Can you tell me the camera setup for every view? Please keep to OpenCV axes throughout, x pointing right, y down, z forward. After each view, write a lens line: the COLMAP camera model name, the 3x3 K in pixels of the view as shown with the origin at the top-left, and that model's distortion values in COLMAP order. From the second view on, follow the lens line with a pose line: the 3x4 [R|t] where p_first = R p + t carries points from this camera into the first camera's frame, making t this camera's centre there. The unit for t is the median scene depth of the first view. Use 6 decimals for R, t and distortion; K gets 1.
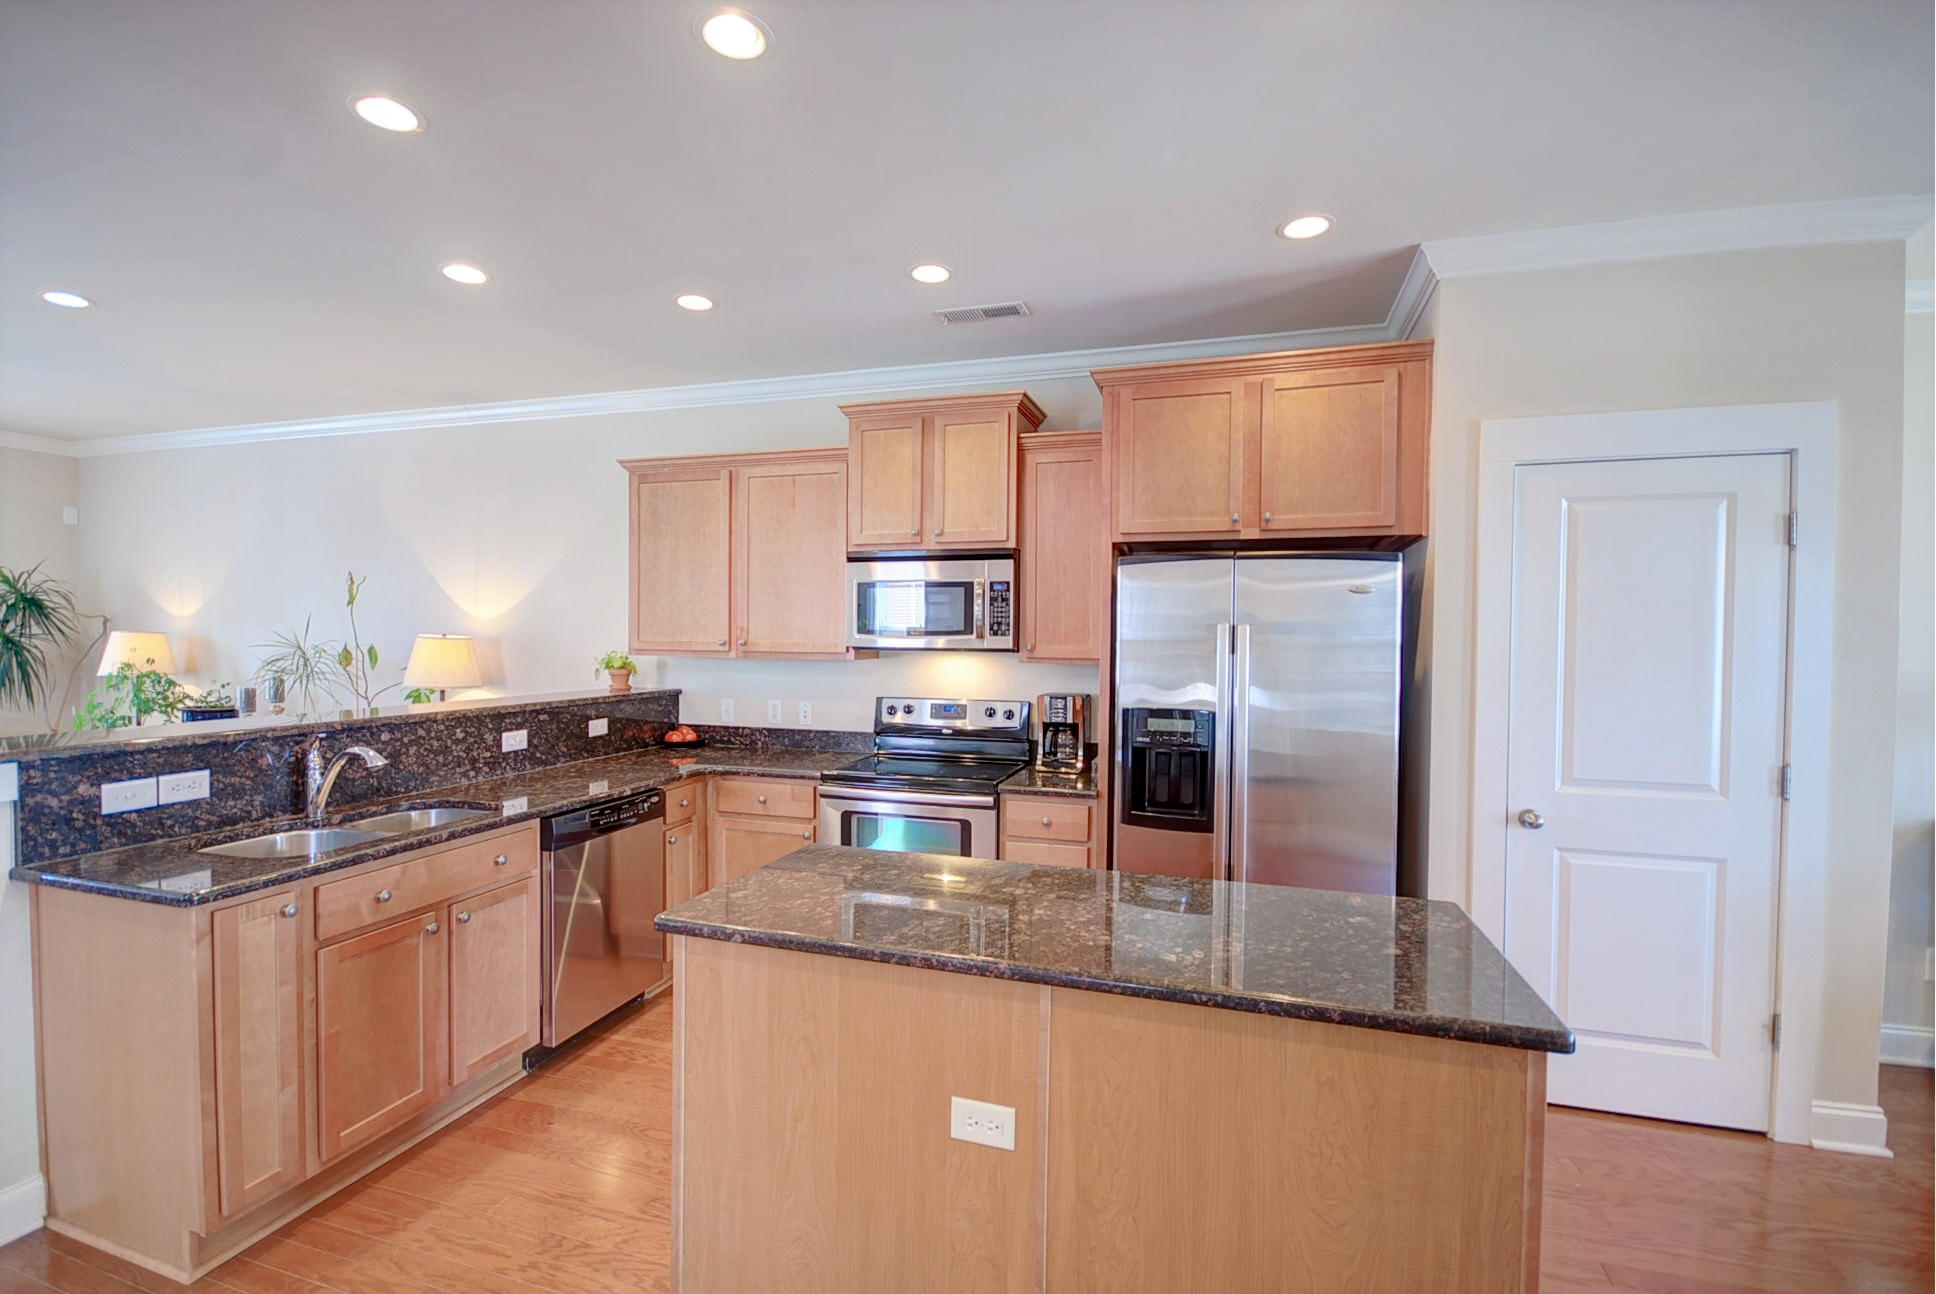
lens RADIAL K [[846.1, 0, 961.6], [0, 846.1, 657.7], [0, 0, 1]] dist [0.000893, -0.006895]
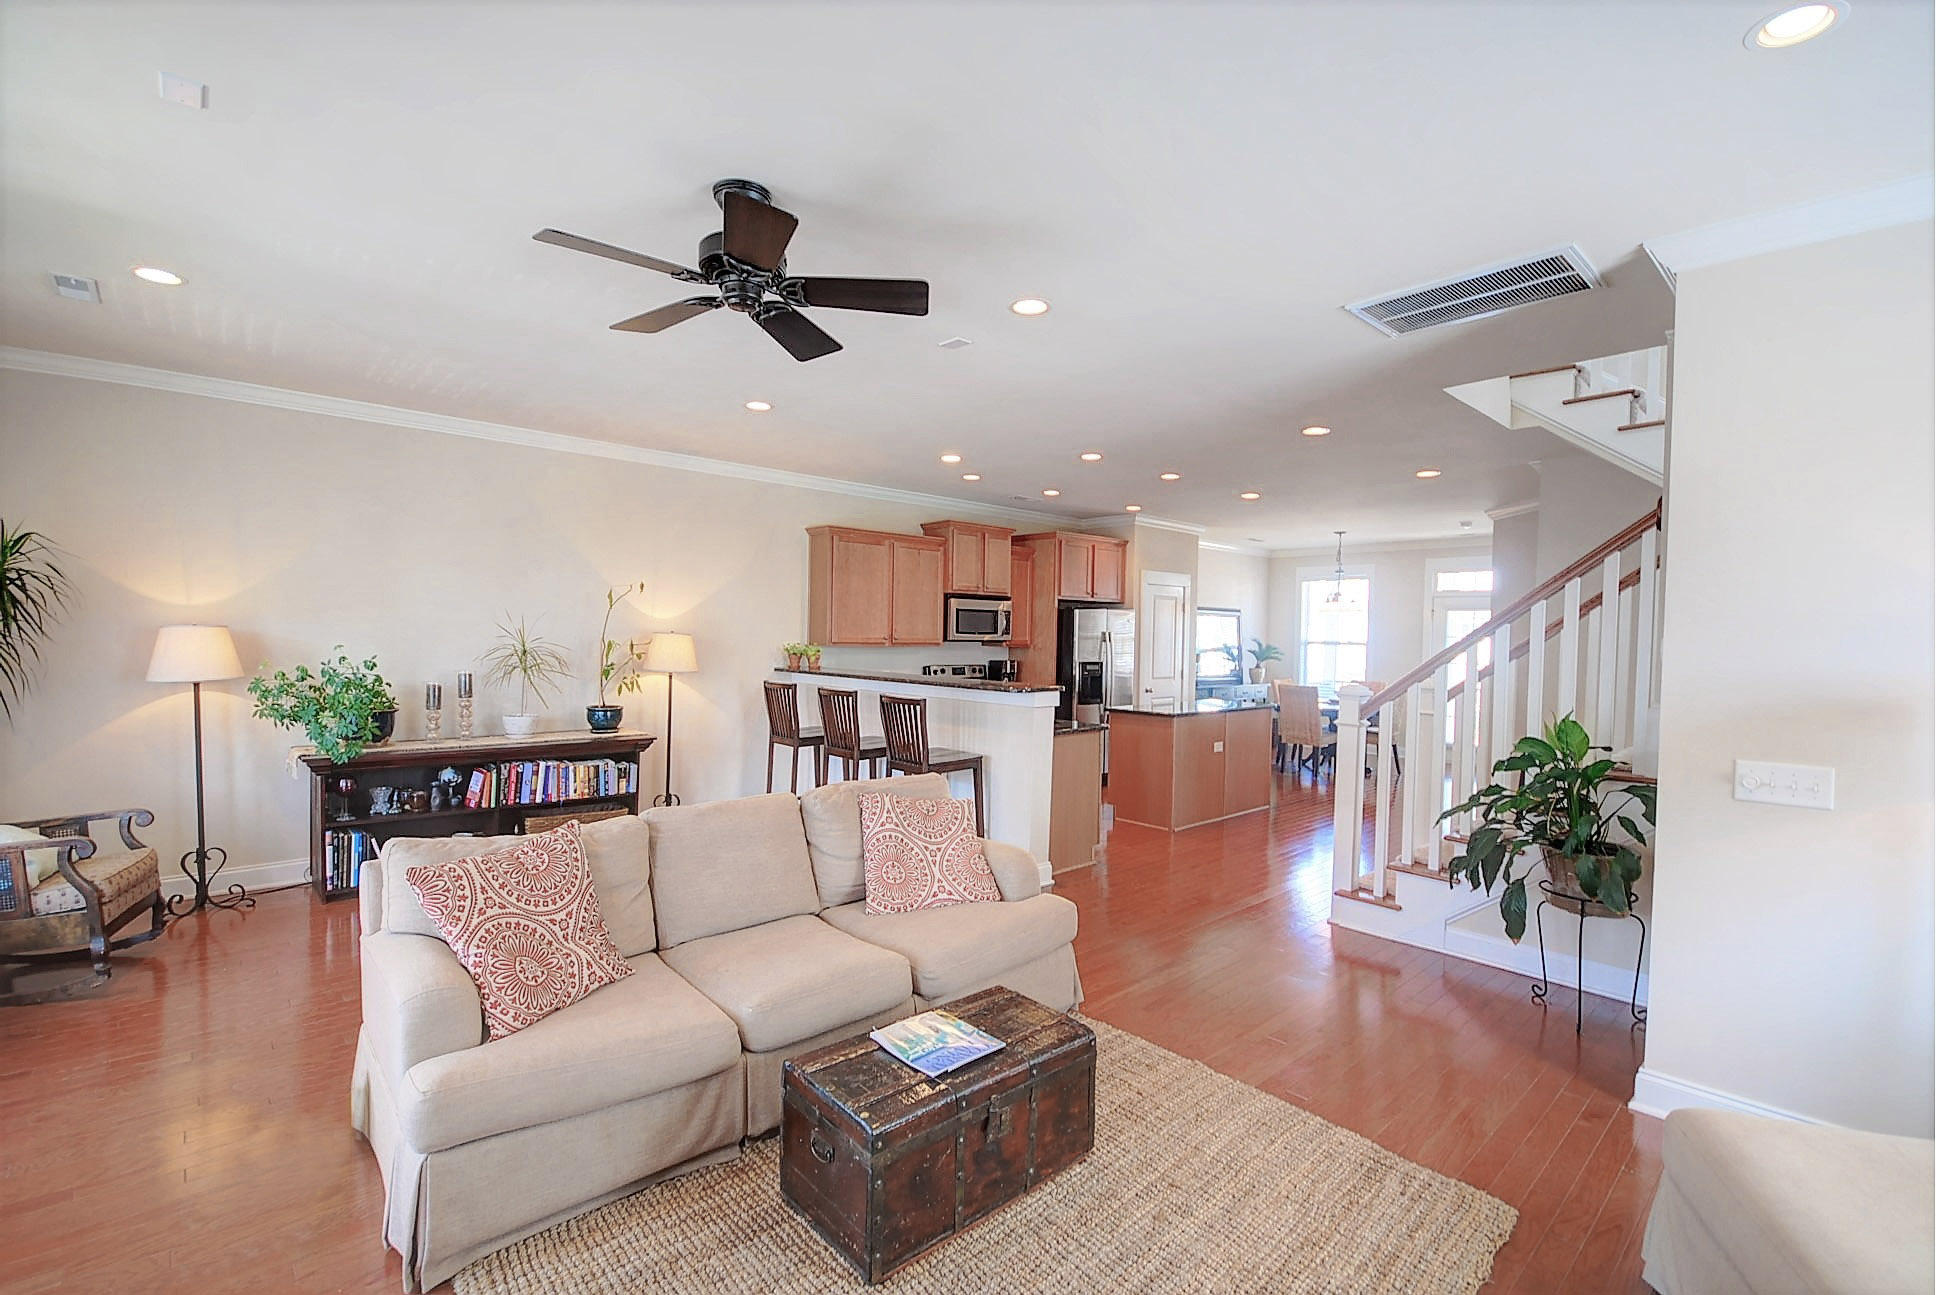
lens RADIAL K [[846.1, 0, 961.6], [0, 846.1, 658.2], [0, 0, 1]] dist [0.000893, -0.006895]
pose [[0.503186, -0.026164, 0.863782, -2.166531], [0.008015, 0.999640, 0.025610, -0.023892], [-0.864141, -0.005964, 0.503215, -0.038403]]
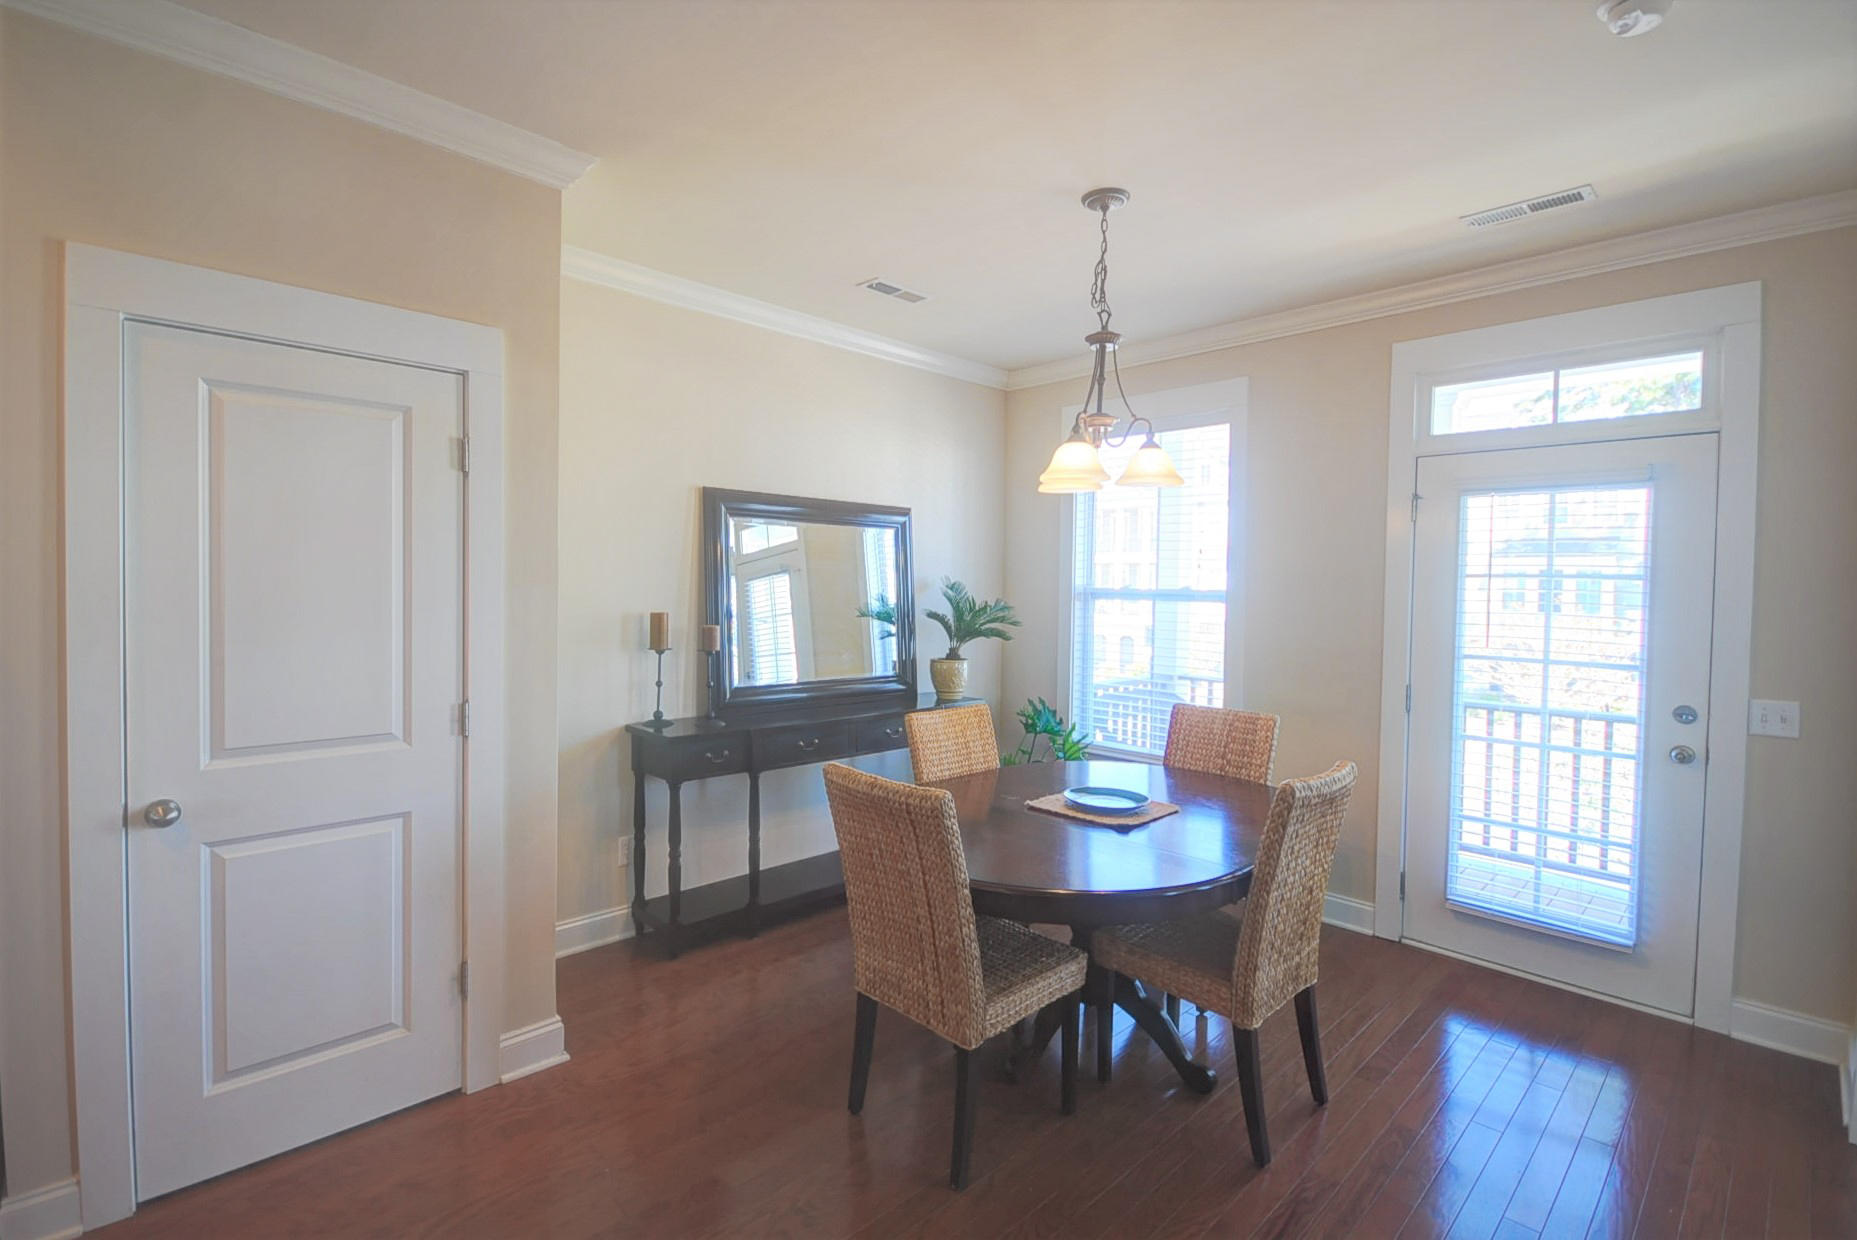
lens RADIAL K [[841.5, 0, 898.9], [0, 841.5, 601.7], [0, 0, 1]] dist [0.000717, -0.000141]
pose [[0.497704, -0.019901, 0.867118, 0.305531], [0.010546, 0.999802, 0.016894, 0.002553], [-0.867283, 0.000736, 0.497815, 0.073085]]
